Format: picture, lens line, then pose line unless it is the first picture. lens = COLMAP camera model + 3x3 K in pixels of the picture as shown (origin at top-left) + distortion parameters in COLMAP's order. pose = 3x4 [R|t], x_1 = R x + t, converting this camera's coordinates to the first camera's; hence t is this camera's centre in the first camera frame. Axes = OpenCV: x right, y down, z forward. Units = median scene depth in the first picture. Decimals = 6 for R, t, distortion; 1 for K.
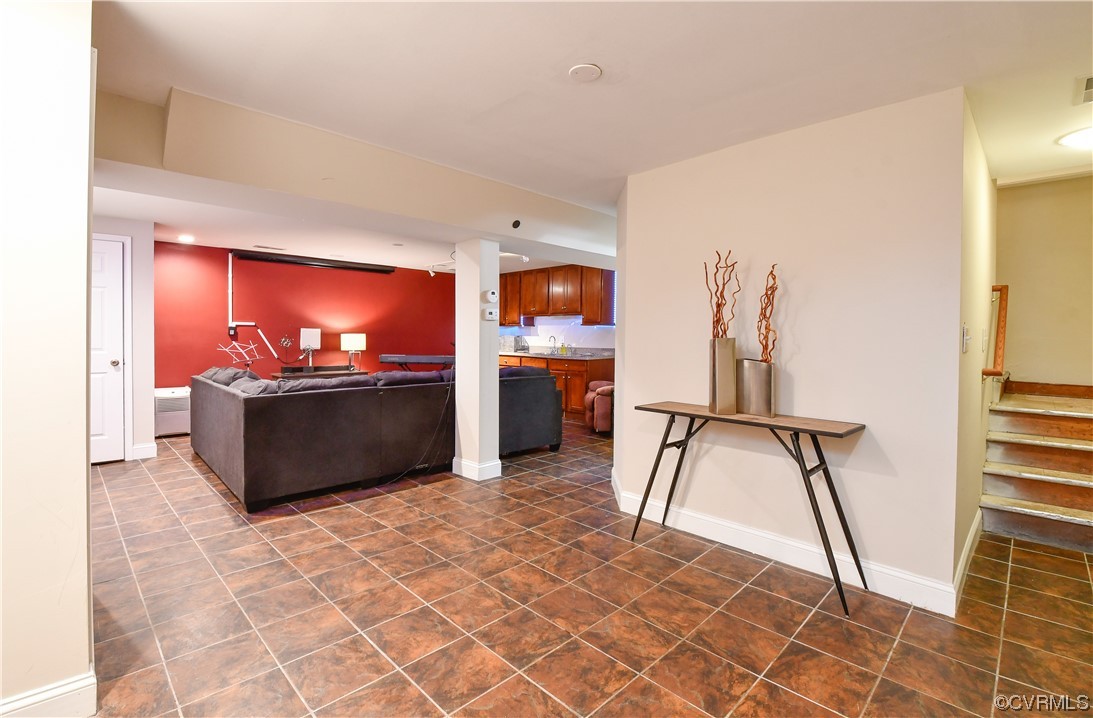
lens RADIAL K [[493.1, 0, 546.2], [0, 493.1, 353.8], [0, 0, 1]] dist [-0.028731, -0.000350]
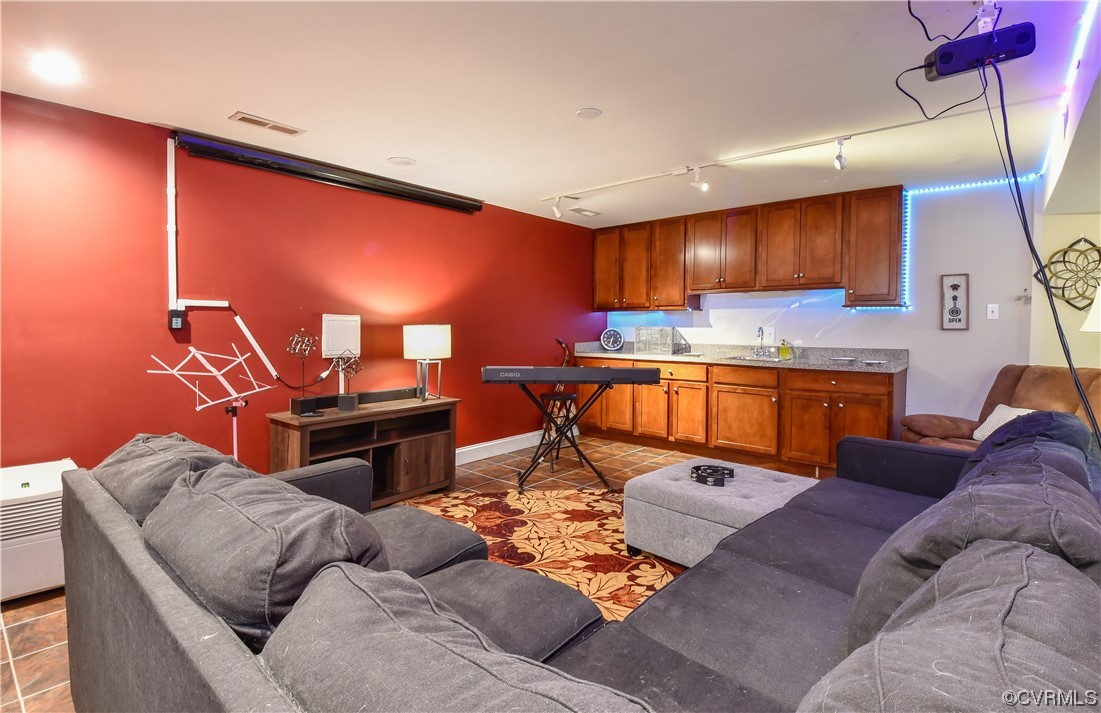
lens RADIAL K [[541.0, 0, 536.1], [0, 541.0, 333.4], [0, 0, 1]] dist [0.000759, -0.006444]
pose [[0.997518, -0.007025, 0.070063, -0.325092], [0.008483, 0.999753, -0.020541, -0.020395], [-0.069901, 0.021085, 0.997331, 0.453191]]
